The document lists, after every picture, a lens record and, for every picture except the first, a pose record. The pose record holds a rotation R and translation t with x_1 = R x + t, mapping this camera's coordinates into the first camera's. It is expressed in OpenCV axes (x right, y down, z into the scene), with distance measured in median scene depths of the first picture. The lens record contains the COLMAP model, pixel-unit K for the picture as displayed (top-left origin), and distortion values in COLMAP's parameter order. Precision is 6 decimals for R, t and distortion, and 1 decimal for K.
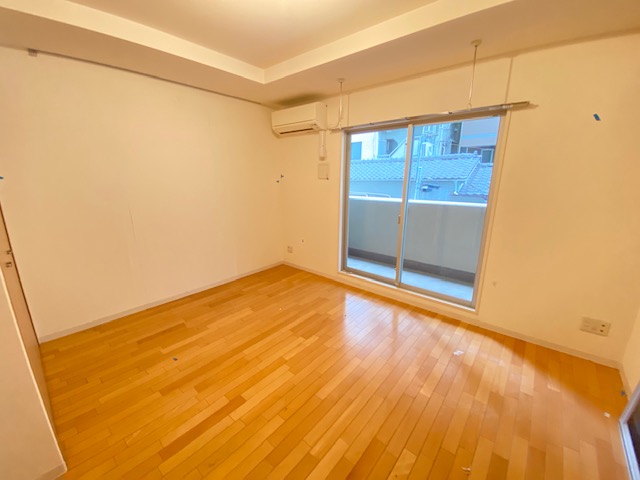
lens RADIAL K [[257.7, 0, 320.0], [0, 257.7, 240.0], [0, 0, 1]] dist [0.029039, -0.026302]
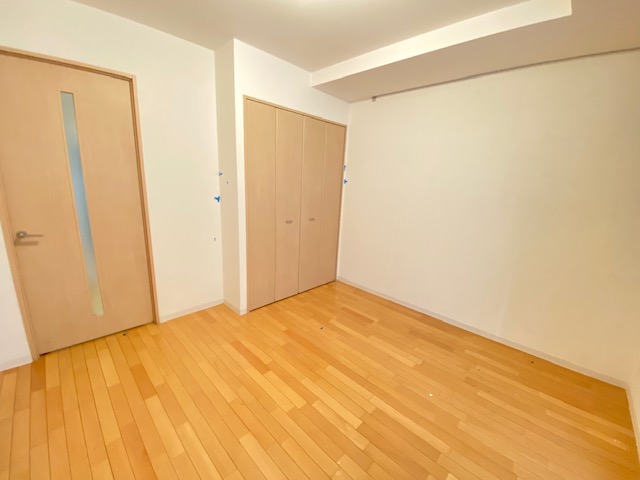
lens RADIAL K [[257.7, 0, 320.0], [0, 257.7, 240.0], [0, 0, 1]] dist [0.029039, -0.026302]
pose [[-0.074559, 0.214689, -0.973832, 0.374459], [-0.281042, 0.932443, 0.227082, -0.141302], [0.956795, 0.290619, -0.009185, 0.598446]]
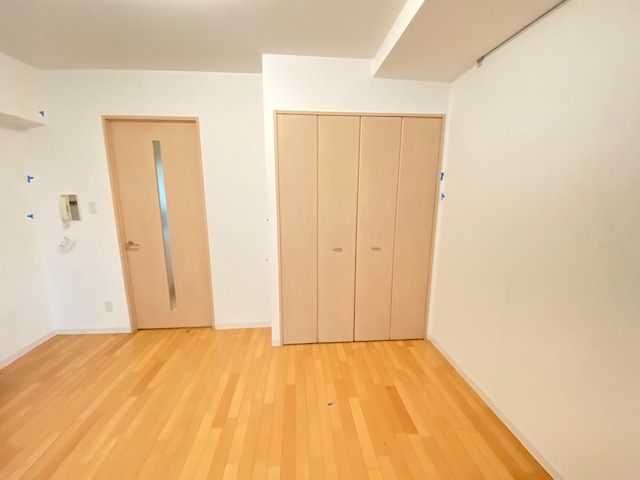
lens RADIAL K [[257.7, 0, 320.0], [0, 257.7, 240.0], [0, 0, 1]] dist [0.029039, -0.026302]
pose [[-0.711761, 0.116345, -0.692720, 0.007863], [-0.169739, 0.928472, 0.330346, -0.227768], [0.681605, 0.352709, -0.641102, 0.911467]]
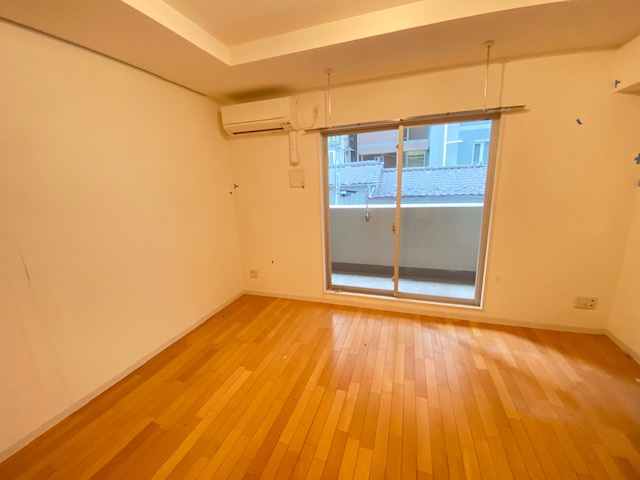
lens RADIAL K [[257.7, 0, 320.0], [0, 257.7, 240.0], [0, 0, 1]] dist [0.029039, -0.026302]
pose [[0.930448, -0.115553, 0.347726, -0.267370], [0.126096, 0.991988, -0.007761, -0.054966], [-0.344043, 0.051068, 0.937564, 0.208478]]
